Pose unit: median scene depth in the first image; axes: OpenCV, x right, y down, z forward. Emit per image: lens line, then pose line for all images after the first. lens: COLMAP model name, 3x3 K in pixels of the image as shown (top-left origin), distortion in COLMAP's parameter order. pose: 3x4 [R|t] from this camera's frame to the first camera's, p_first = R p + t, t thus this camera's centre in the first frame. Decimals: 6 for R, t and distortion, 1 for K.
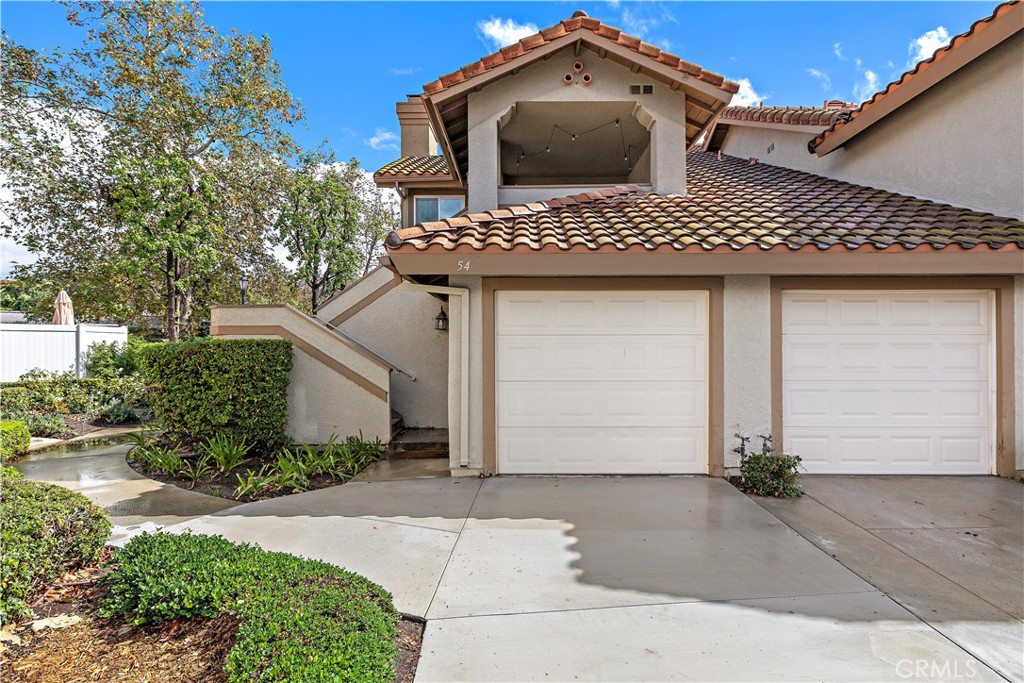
lens RADIAL K [[539.3, 0, 516.2], [0, 539.3, 350.5], [0, 0, 1]] dist [0.003579, -0.001711]
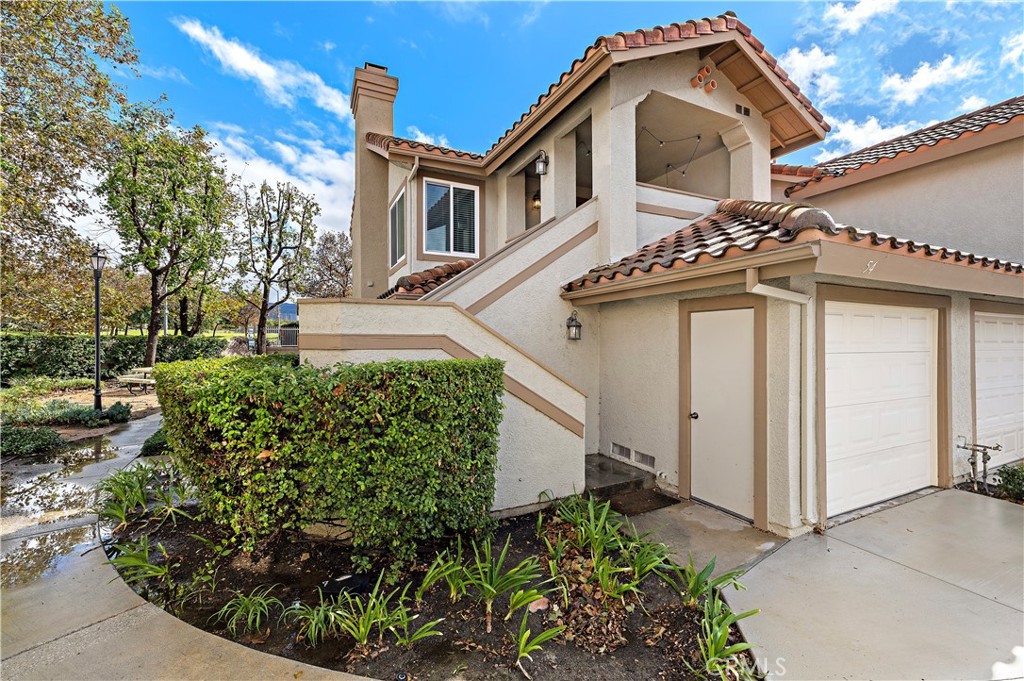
lens RADIAL K [[442.6, 0, 516.5], [0, 442.6, 339.3], [0, 0, 1]] dist [0.003106, 0.000037]
pose [[0.885903, 0.004466, 0.463848, -0.671271], [0.000605, 0.999942, -0.010784, -0.038869], [-0.463869, 0.009834, 0.885849, 0.546424]]
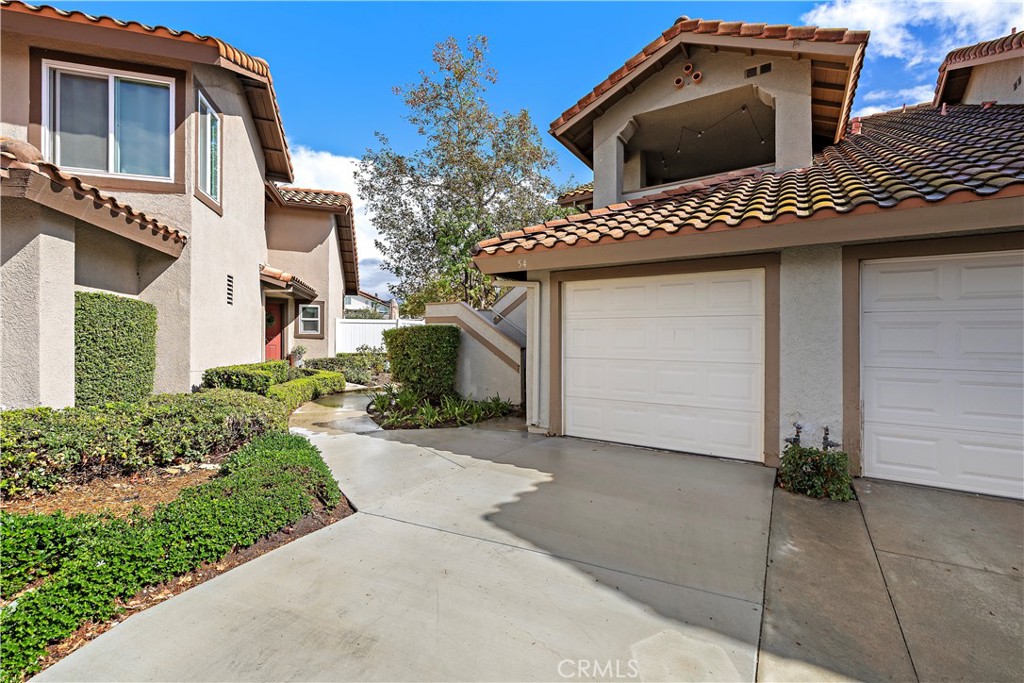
lens RADIAL K [[442.6, 0, 512.8], [0, 442.6, 335.6], [0, 0, 1]] dist [0.003106, 0.000037]
pose [[0.843242, 0.004056, -0.537518, 0.355714], [-0.009825, 0.999921, -0.007868, 0.015271], [0.537444, 0.011915, 0.843216, 0.097373]]
